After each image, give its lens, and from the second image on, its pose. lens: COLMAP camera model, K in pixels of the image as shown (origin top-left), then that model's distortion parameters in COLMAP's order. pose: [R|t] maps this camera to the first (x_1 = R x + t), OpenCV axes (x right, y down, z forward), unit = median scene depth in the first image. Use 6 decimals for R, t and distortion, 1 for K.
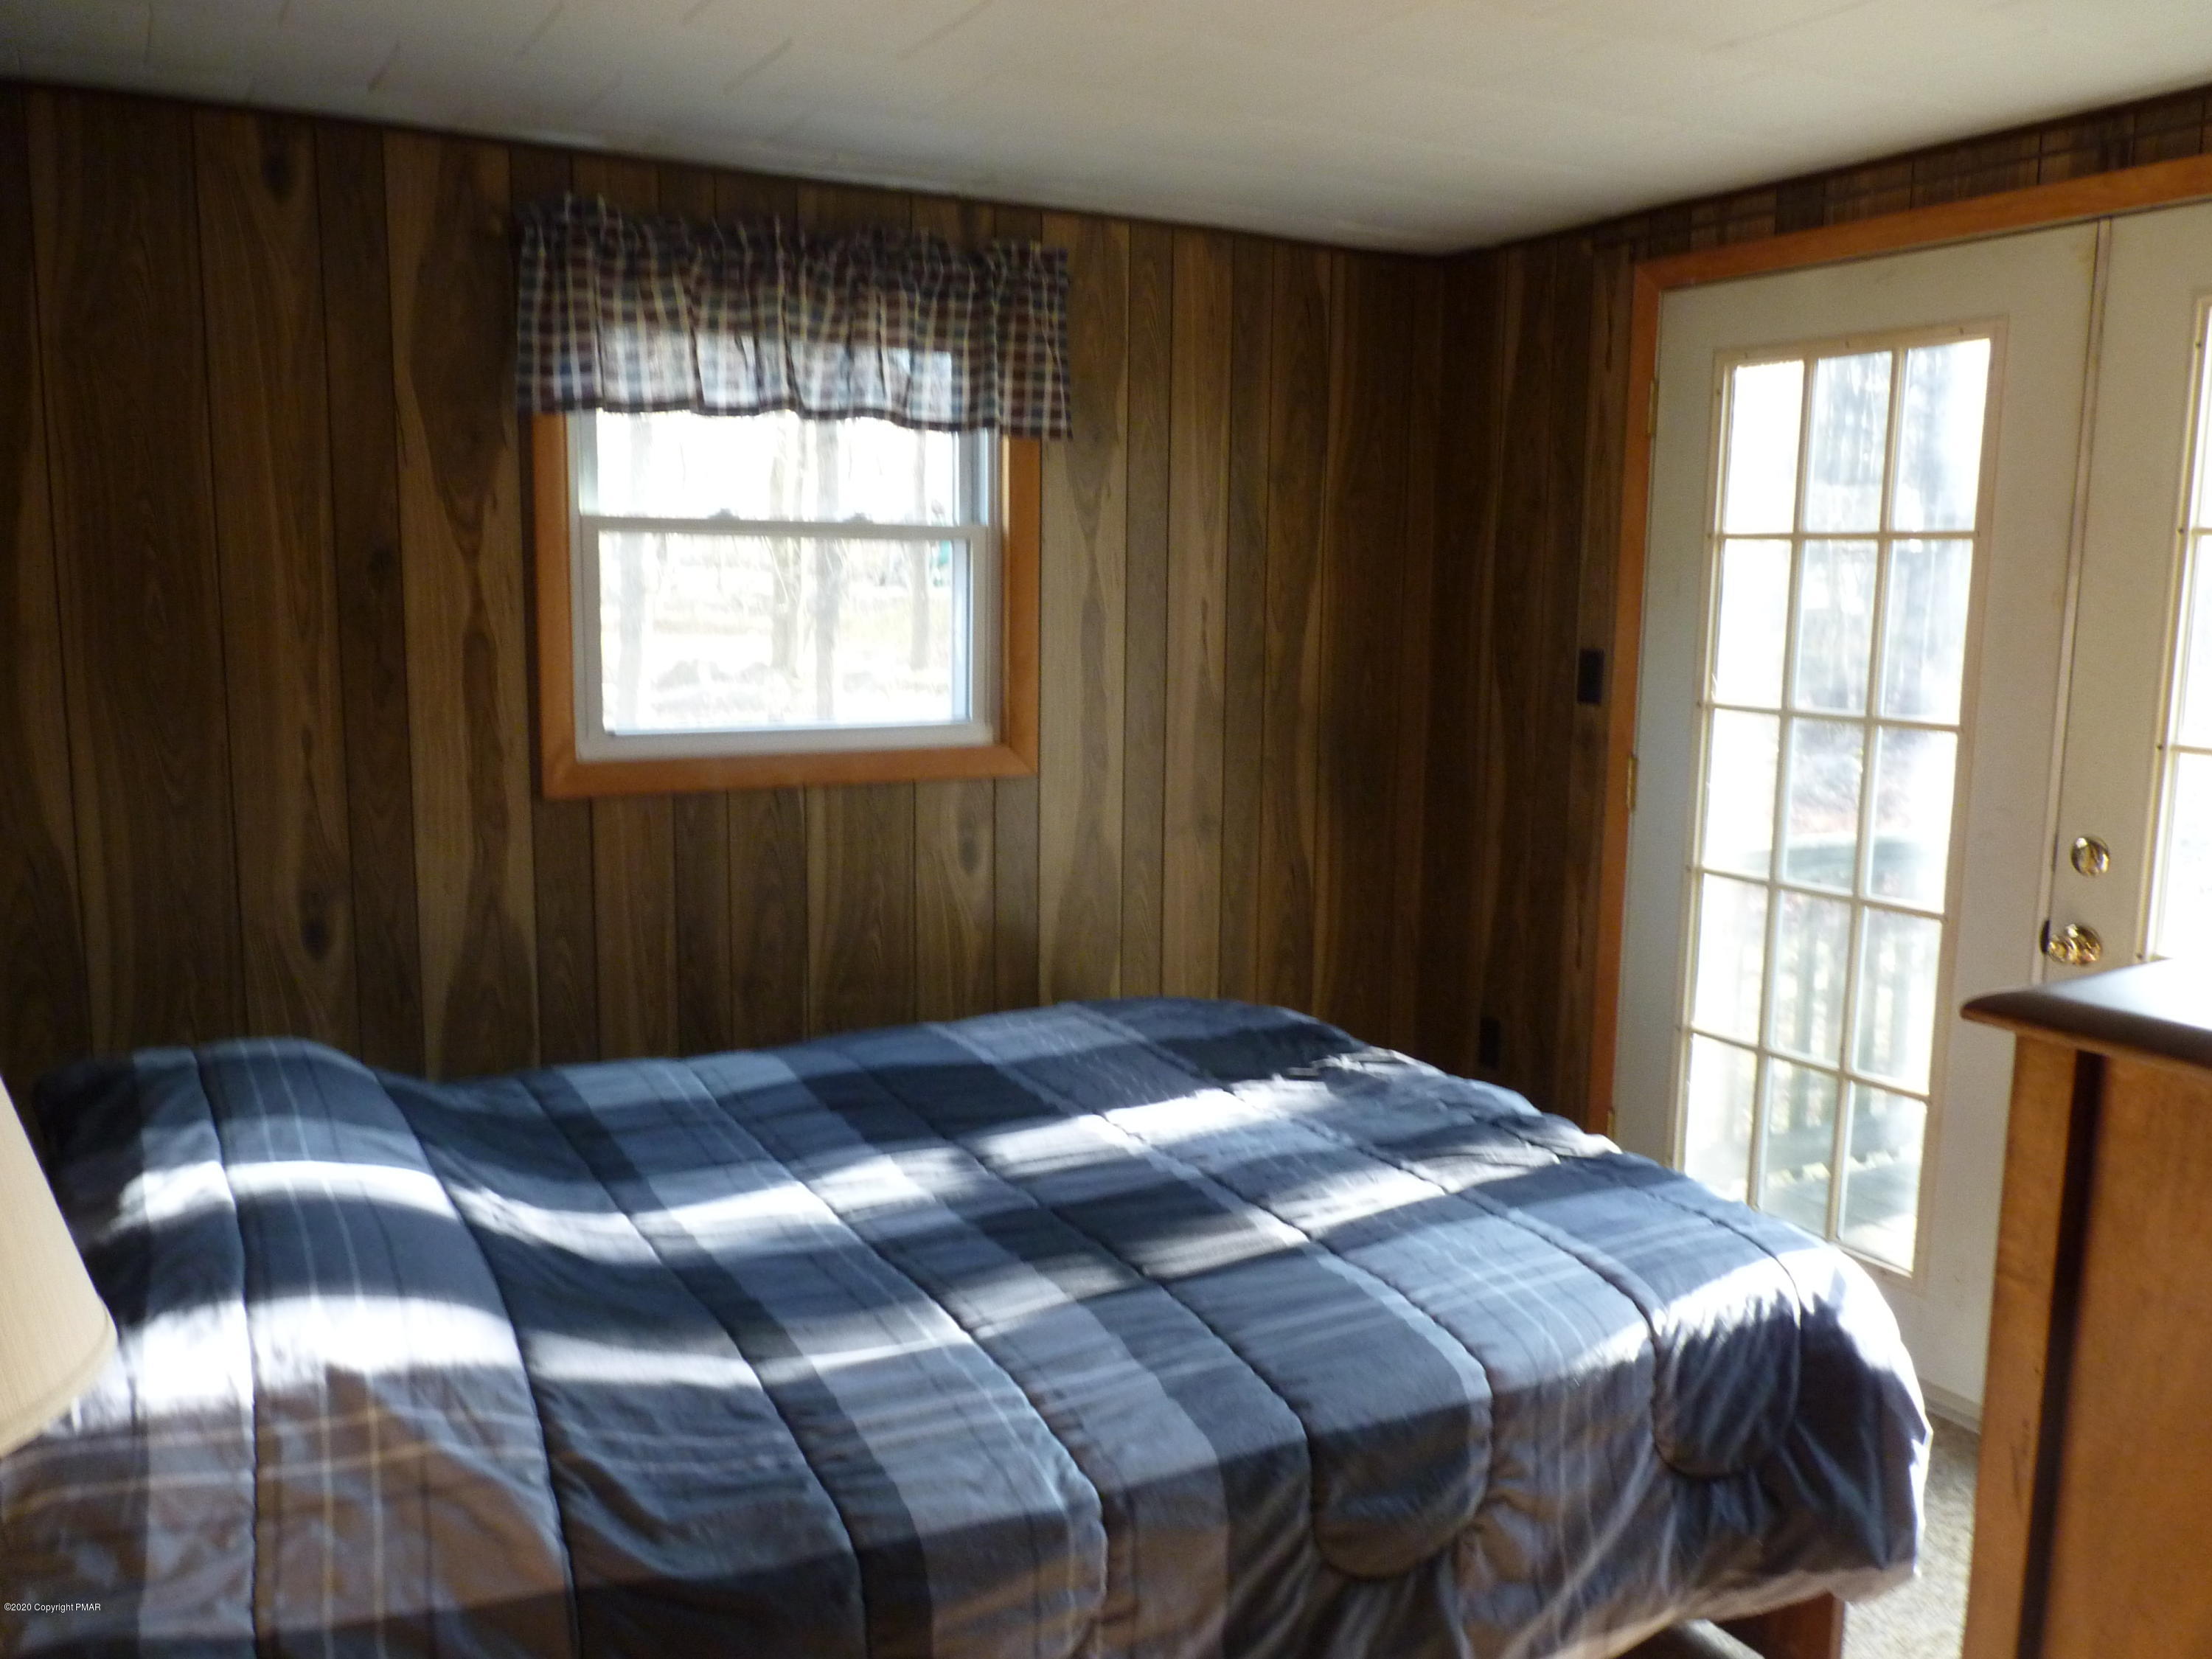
lens RADIAL K [[1771.6, 0, 1108.5], [0, 1771.6, 829.4], [0, 0, 1]] dist [-0.013889, -0.007453]
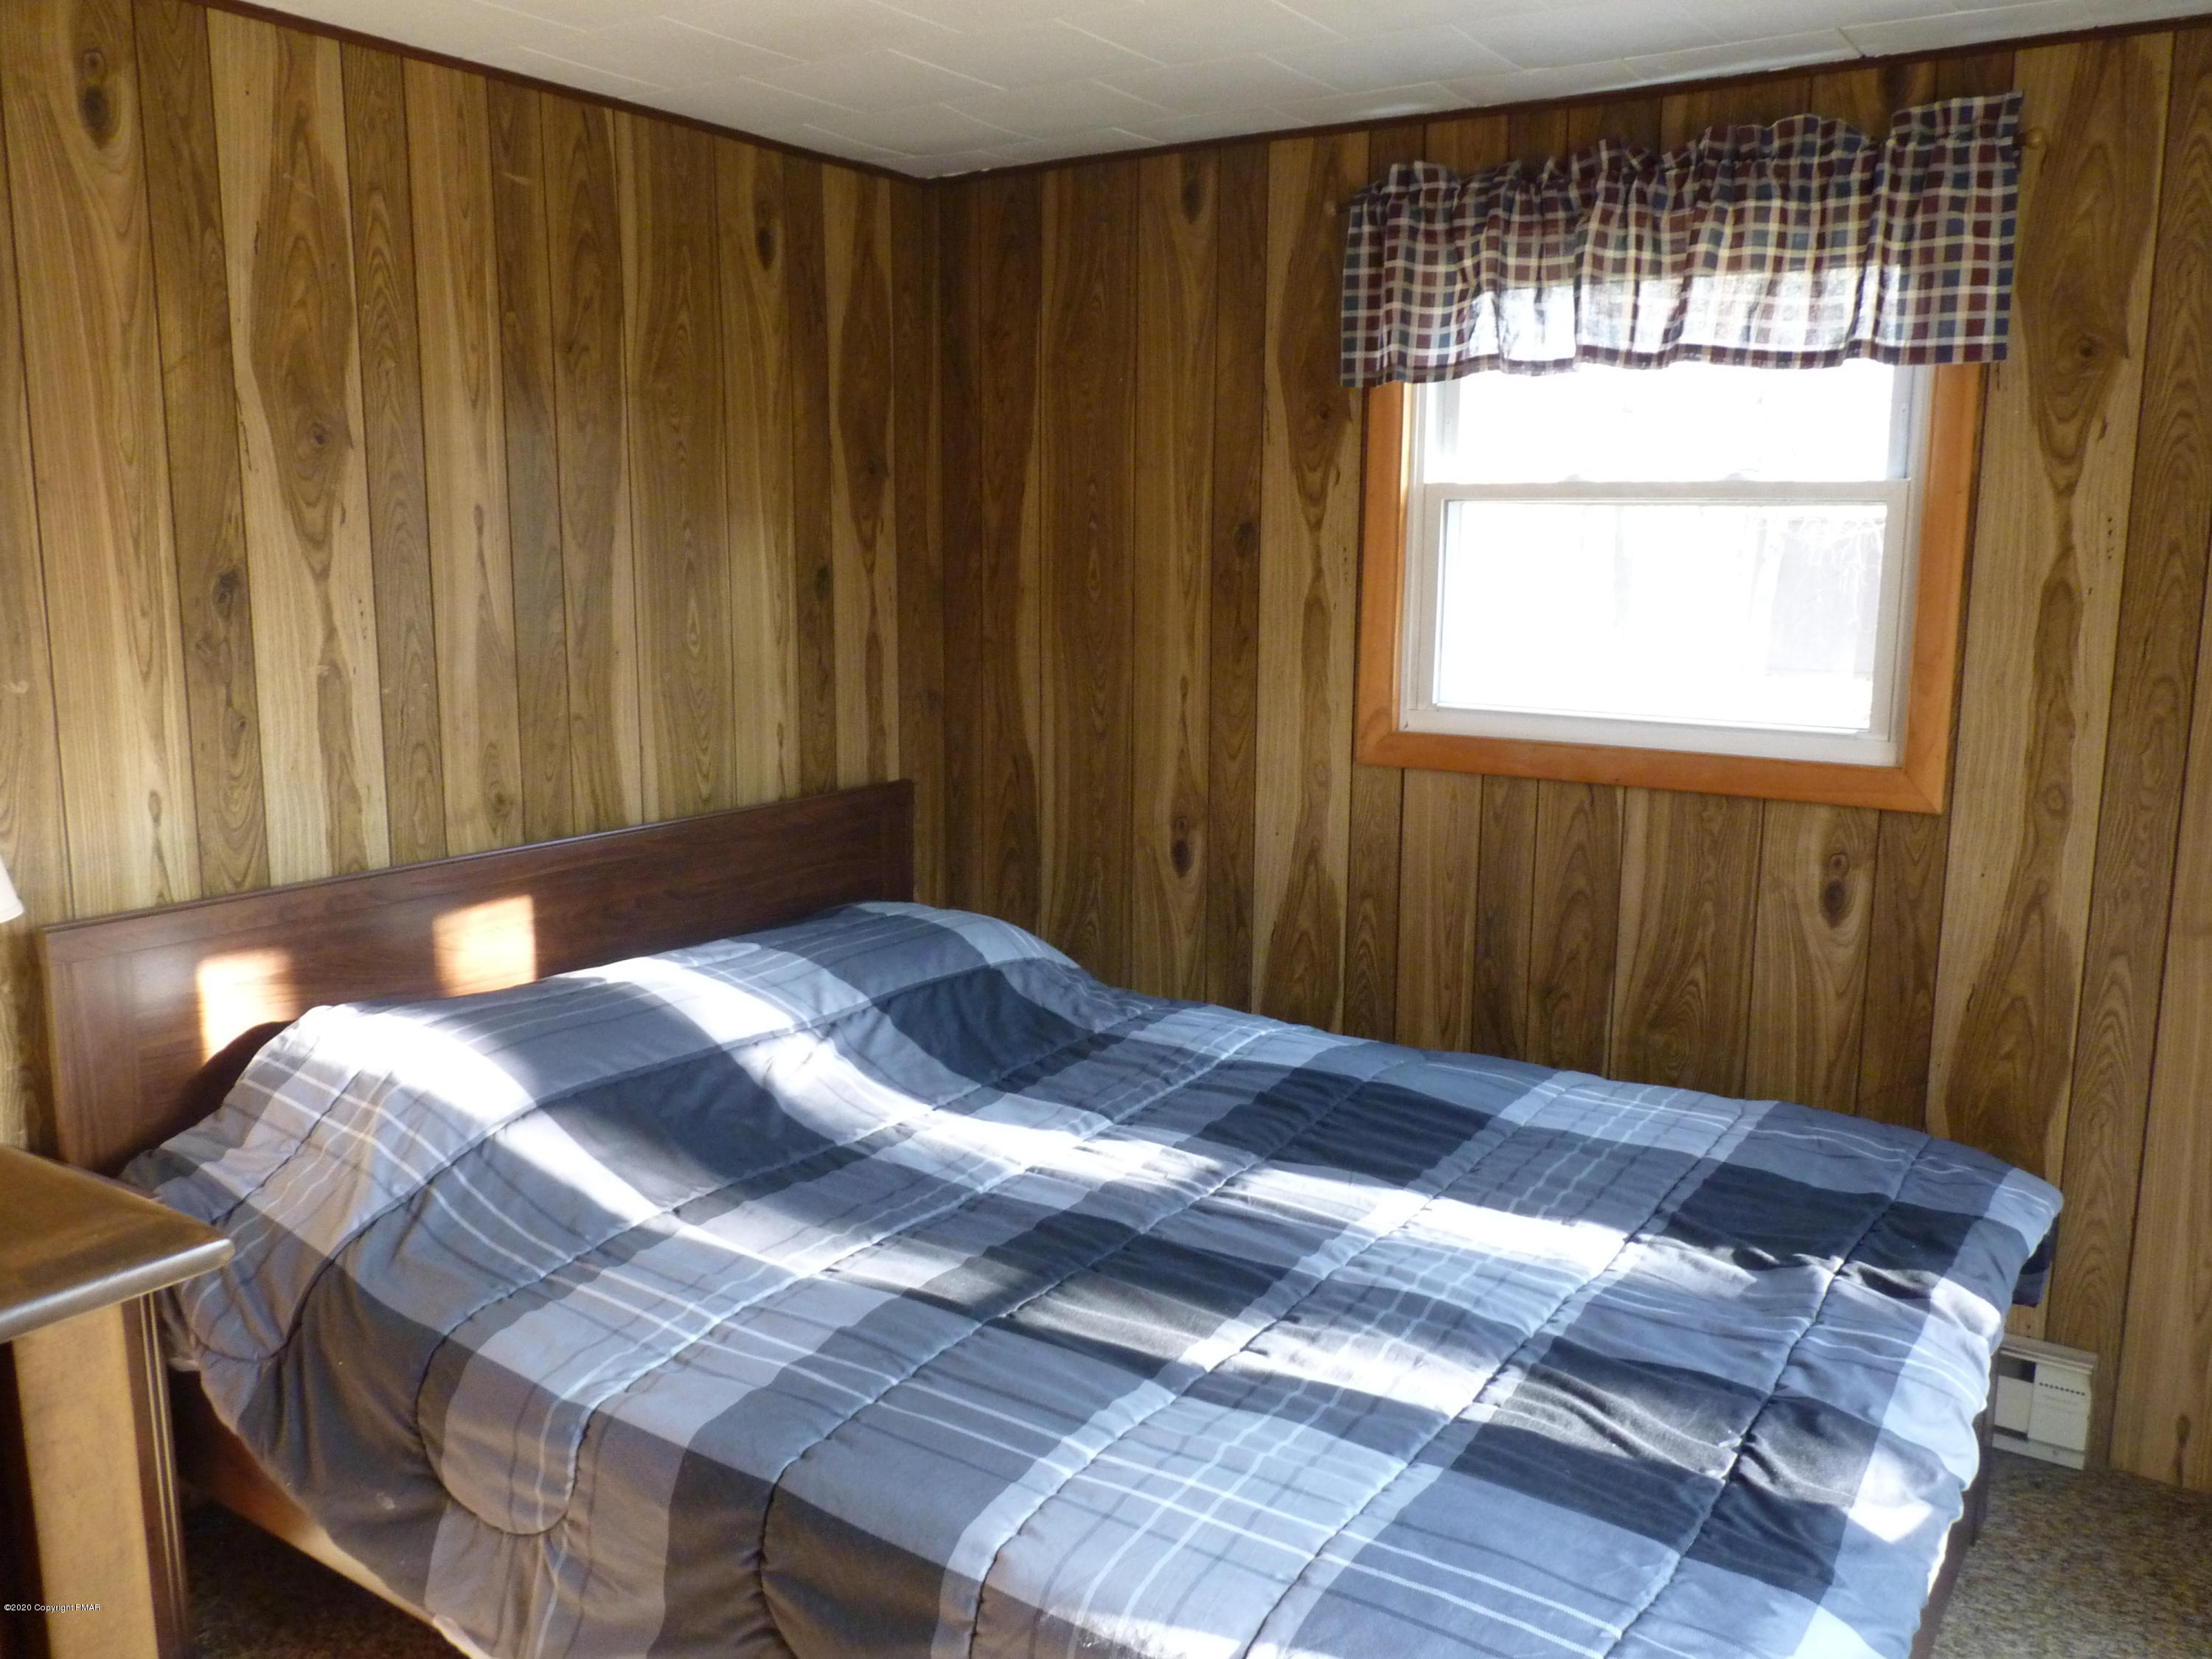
lens RADIAL K [[1771.6, 0, 1108.5], [0, 1771.6, 829.4], [0, 0, 1]] dist [-0.013889, -0.007453]
pose [[0.448955, 0.138548, -0.882748, 0.562685], [-0.131578, 0.987387, 0.088052, -0.053824], [0.883814, 0.076619, 0.461523, 0.421742]]
